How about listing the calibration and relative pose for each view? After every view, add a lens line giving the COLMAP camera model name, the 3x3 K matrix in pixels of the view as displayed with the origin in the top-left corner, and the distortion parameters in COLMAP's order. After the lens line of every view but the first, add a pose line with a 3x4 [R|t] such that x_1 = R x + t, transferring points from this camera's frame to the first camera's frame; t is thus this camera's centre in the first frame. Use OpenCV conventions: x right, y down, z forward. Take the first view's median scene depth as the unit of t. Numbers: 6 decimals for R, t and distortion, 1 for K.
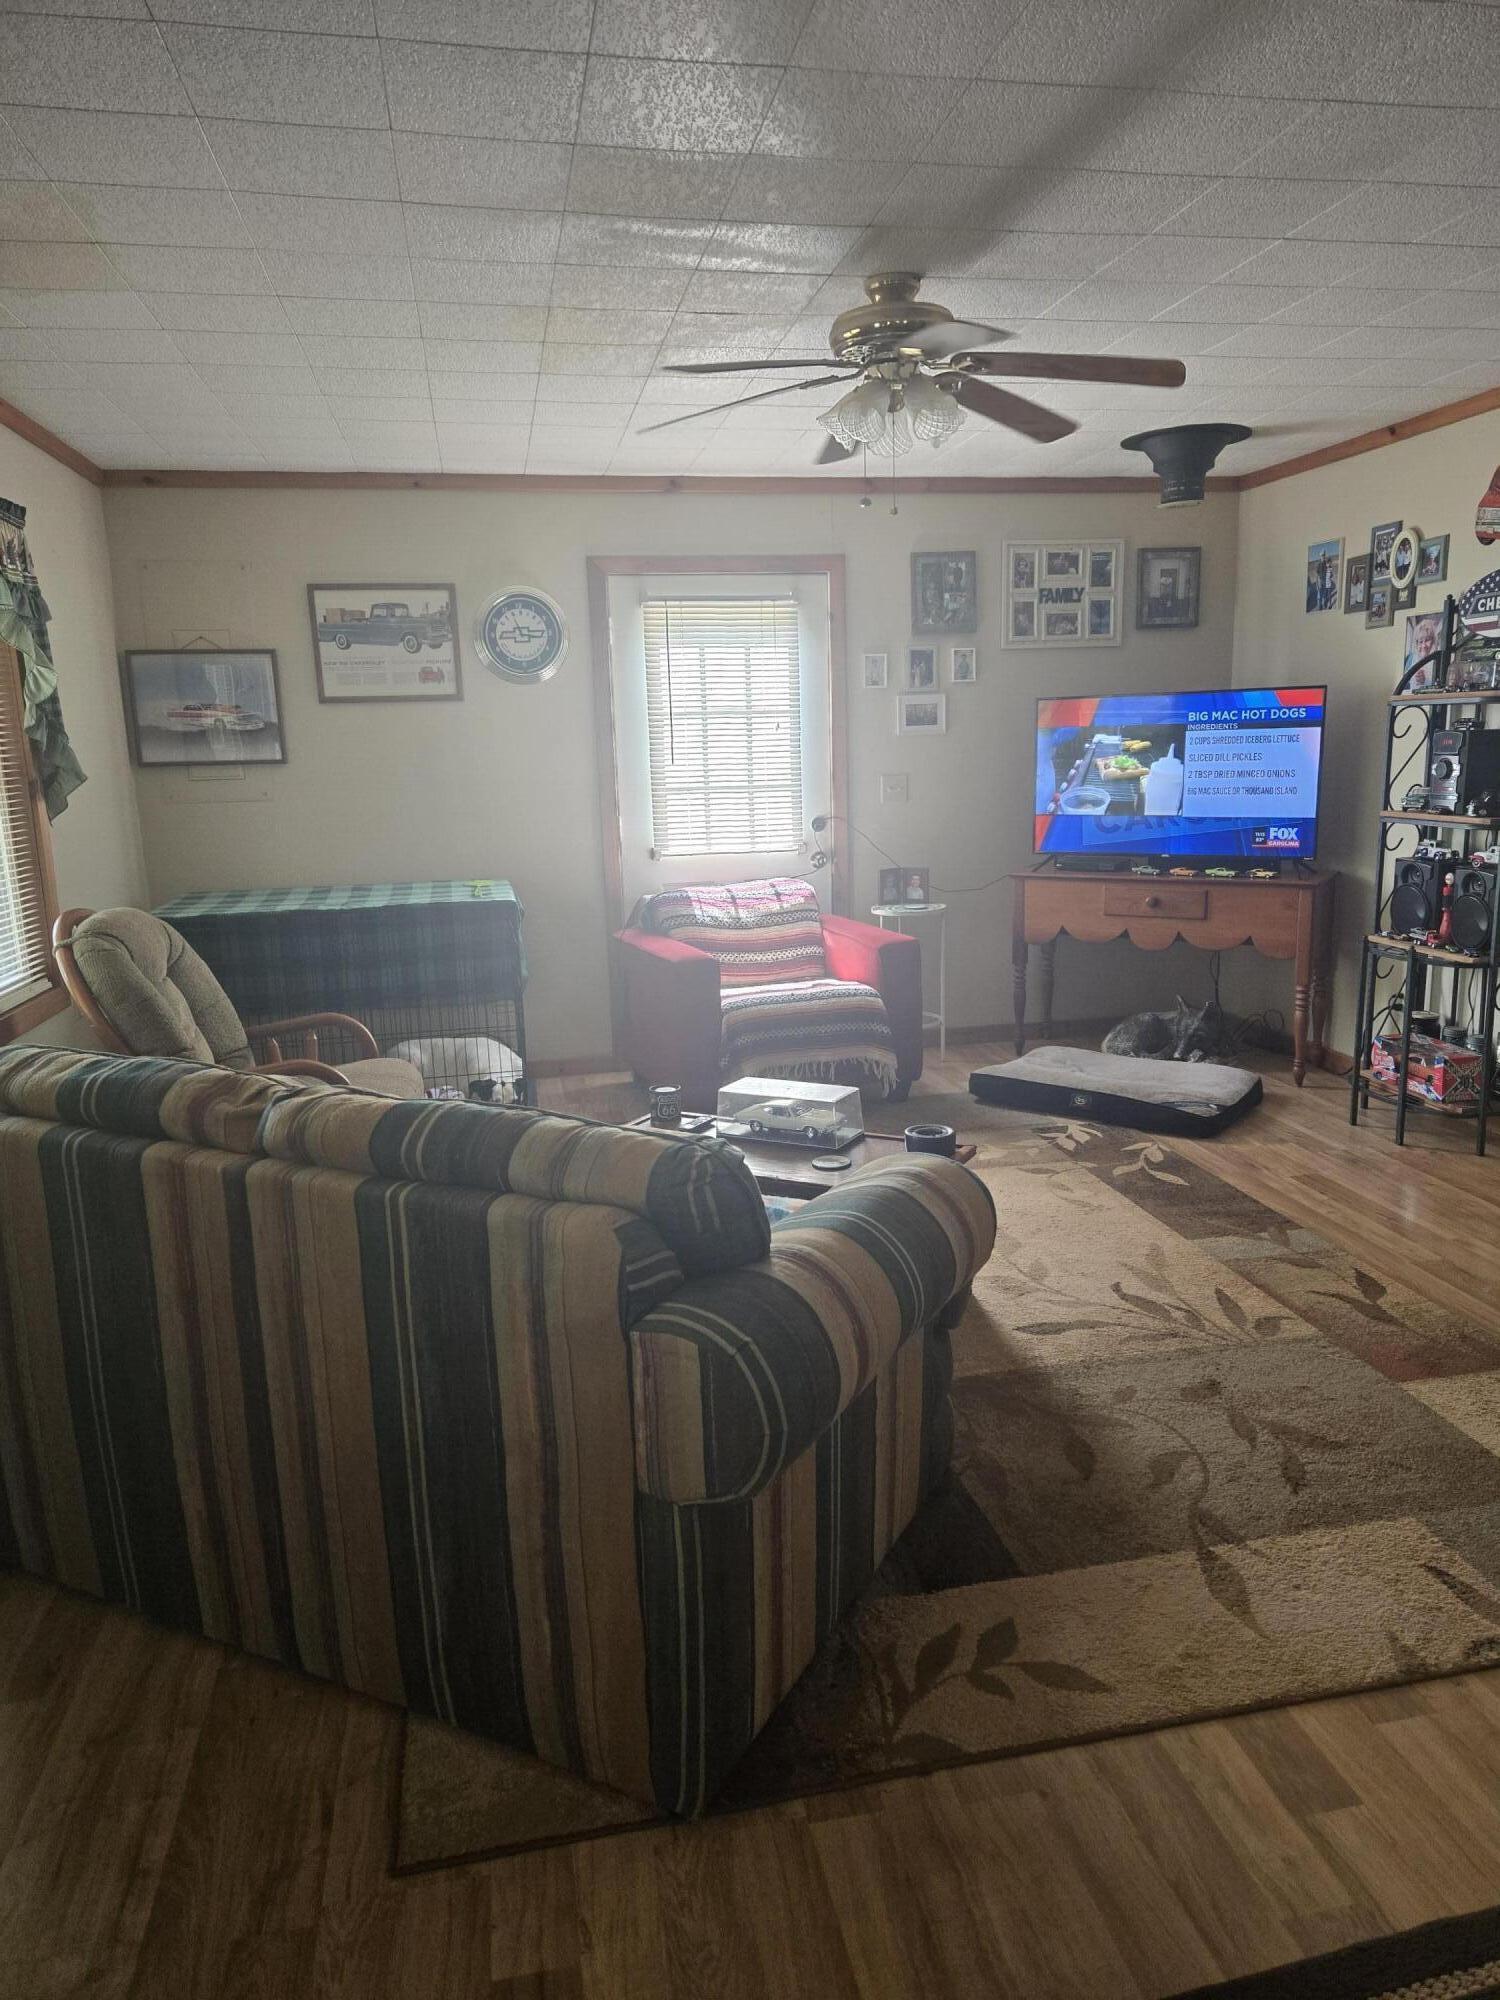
lens RADIAL K [[1347.9, 0, 759.6], [0, 1347.9, 1008.8], [0, 0, 1]] dist [0.073149, -0.056767]
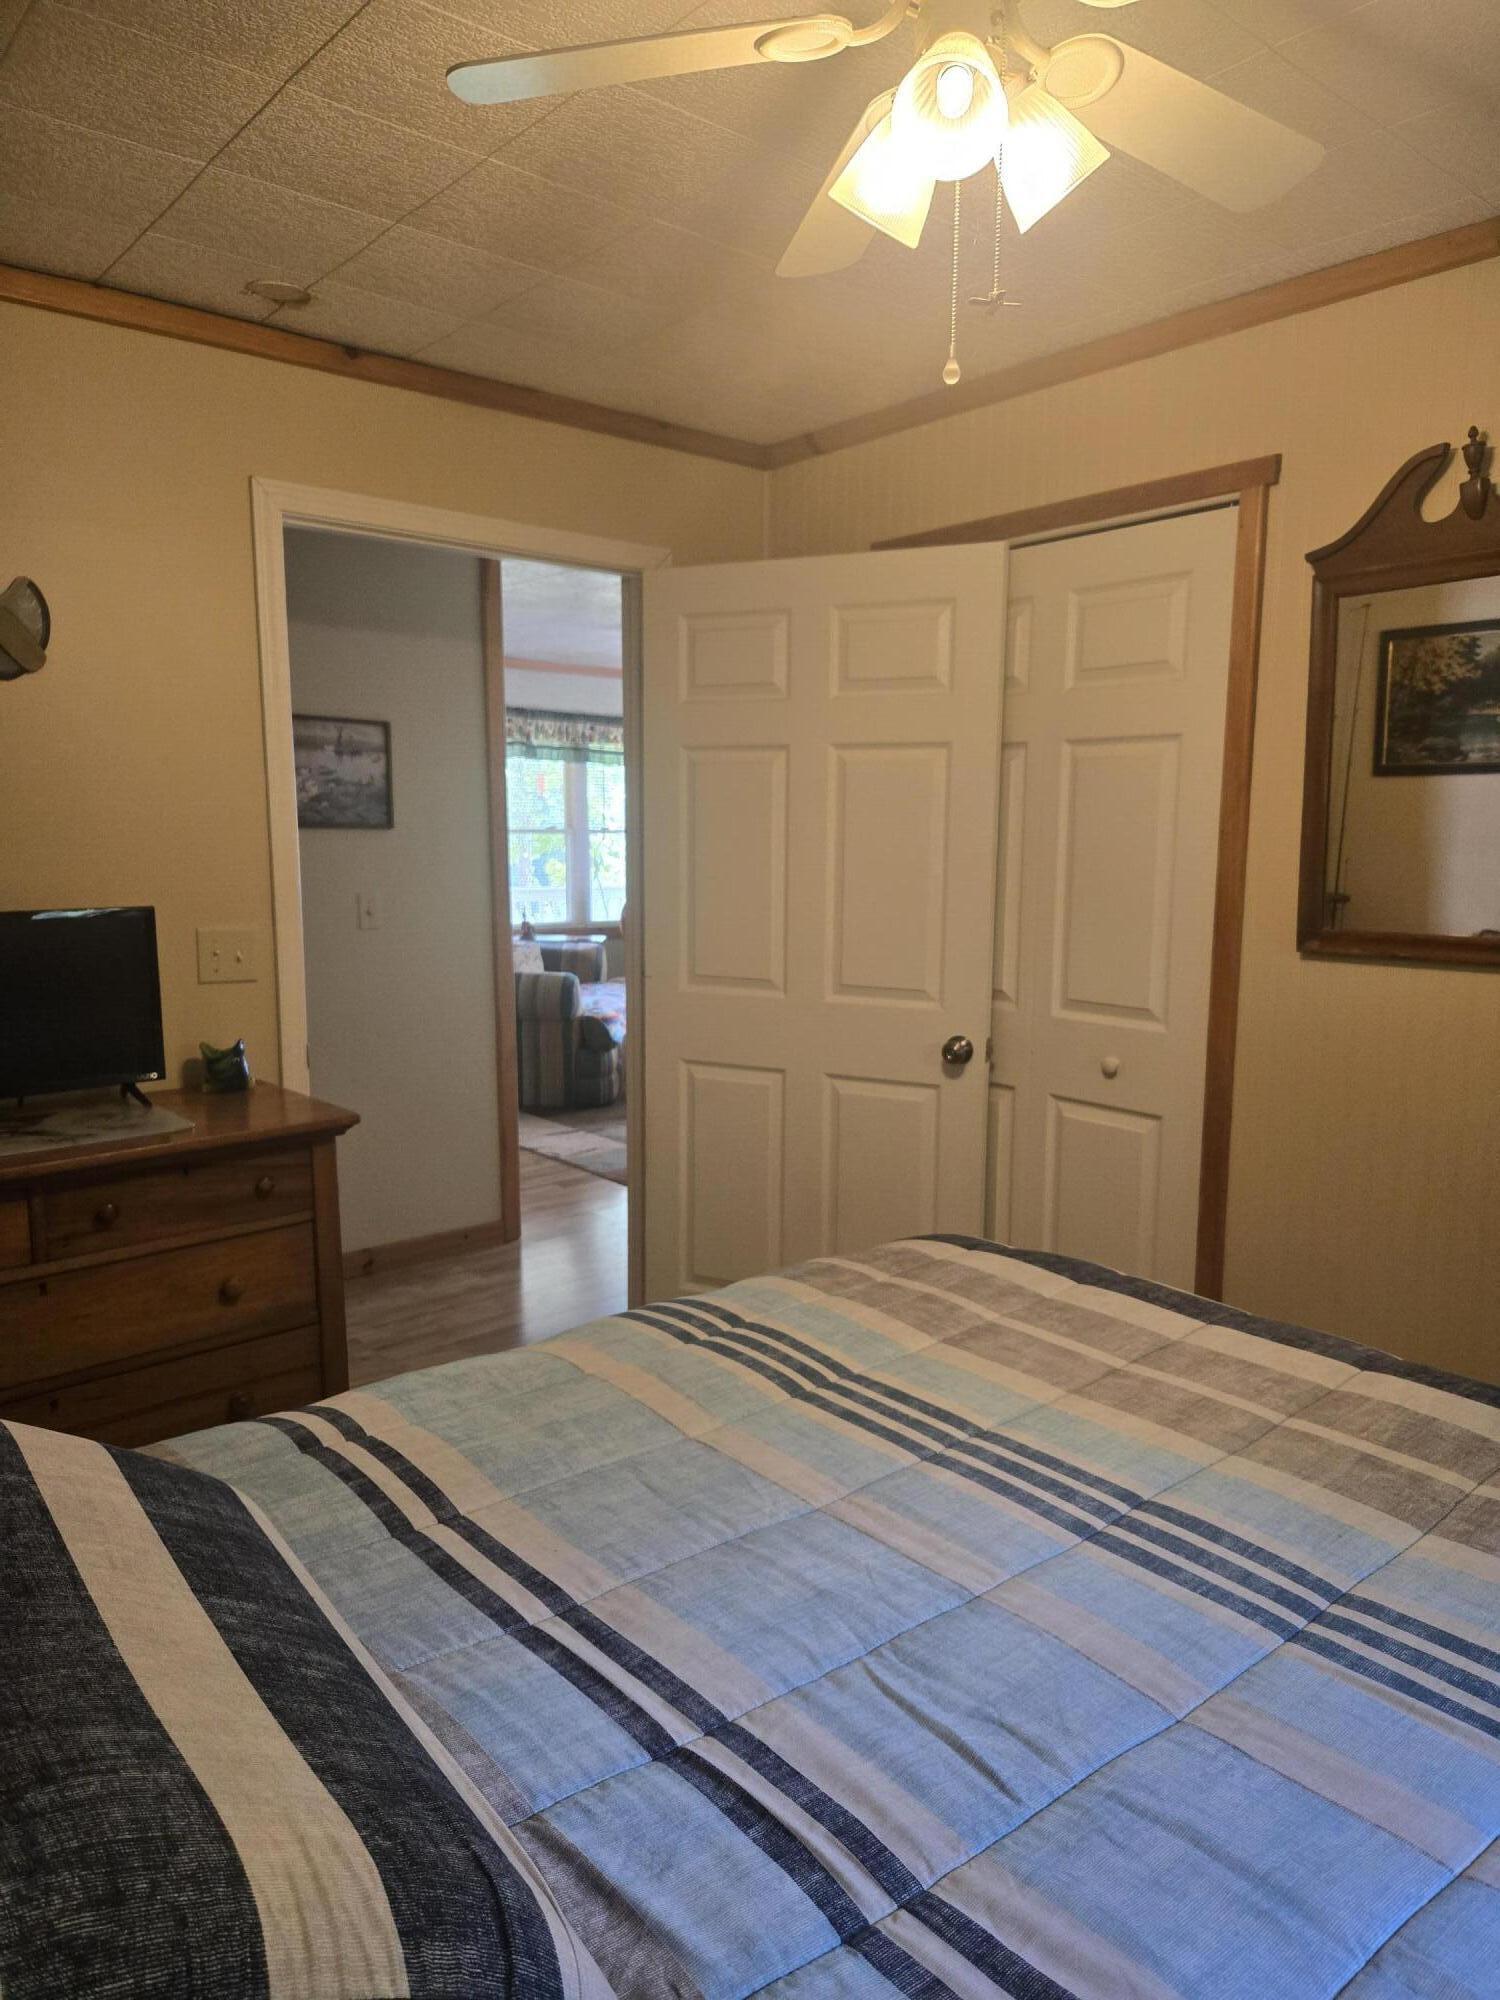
lens RADIAL K [[1347.9, 0, 759.6], [0, 1347.9, 1008.8], [0, 0, 1]] dist [0.073149, -0.056767]
pose [[0.477095, 0.154117, -0.865233, 1.231801], [-0.195868, 0.978388, 0.066269, -0.037407], [0.856747, 0.137855, 0.496971, -0.020790]]
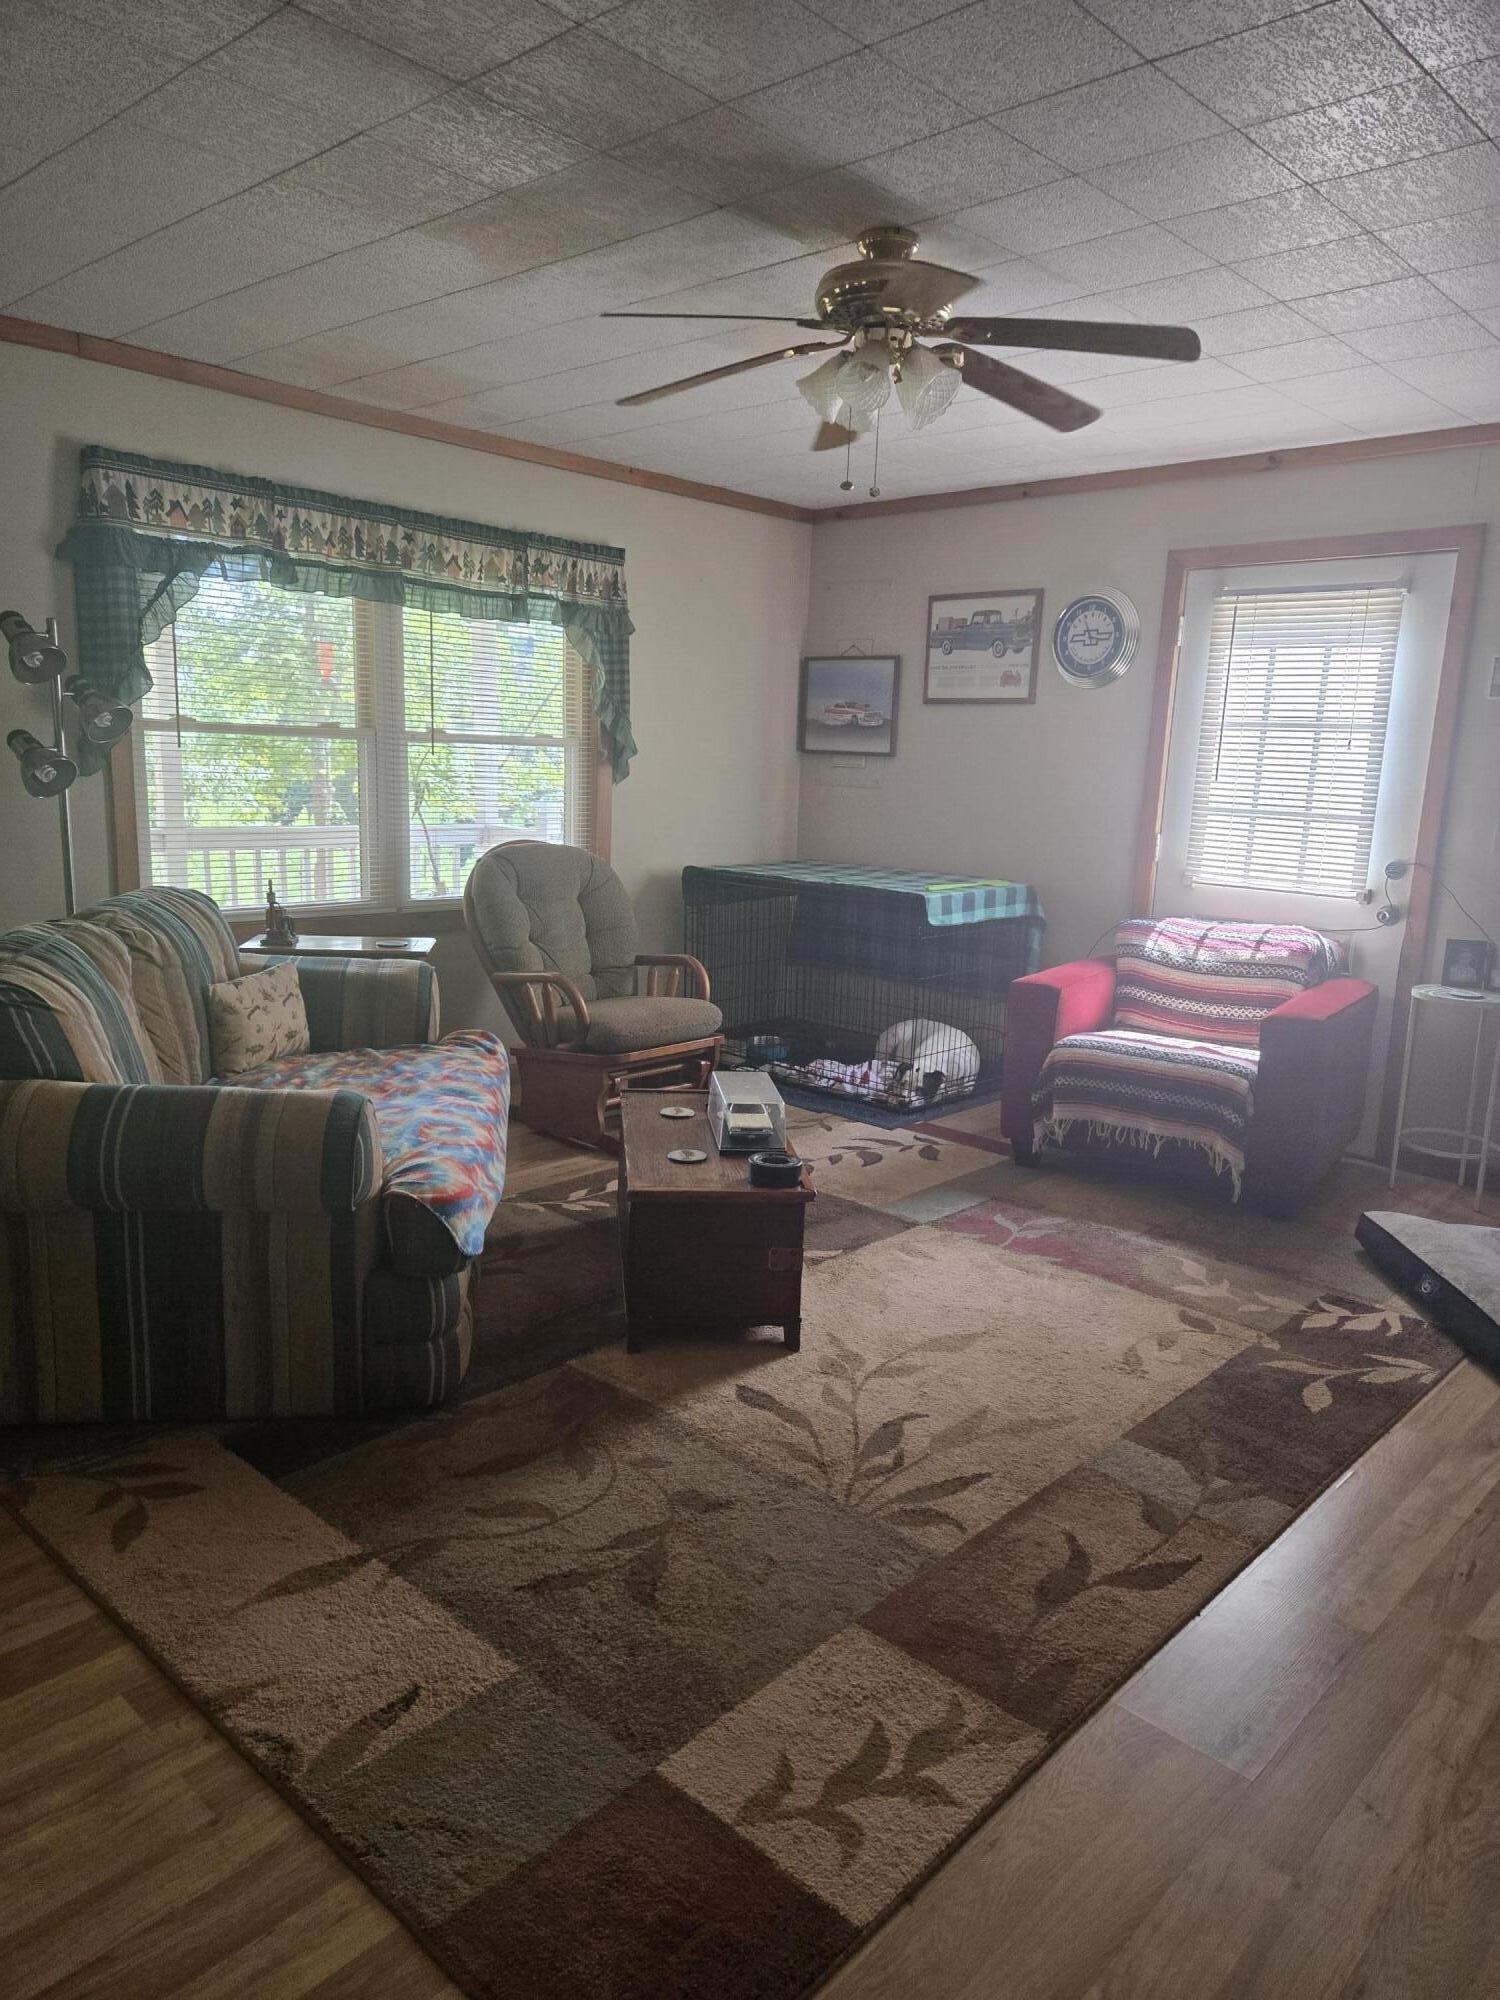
lens RADIAL K [[1347.9, 0, 759.6], [0, 1347.9, 1008.8], [0, 0, 1]] dist [0.073149, -0.056767]
pose [[0.579737, 0.203882, -0.788883, 0.524665], [-0.214977, 0.972156, 0.093265, -0.059023], [0.785932, 0.115522, 0.607425, 0.262055]]
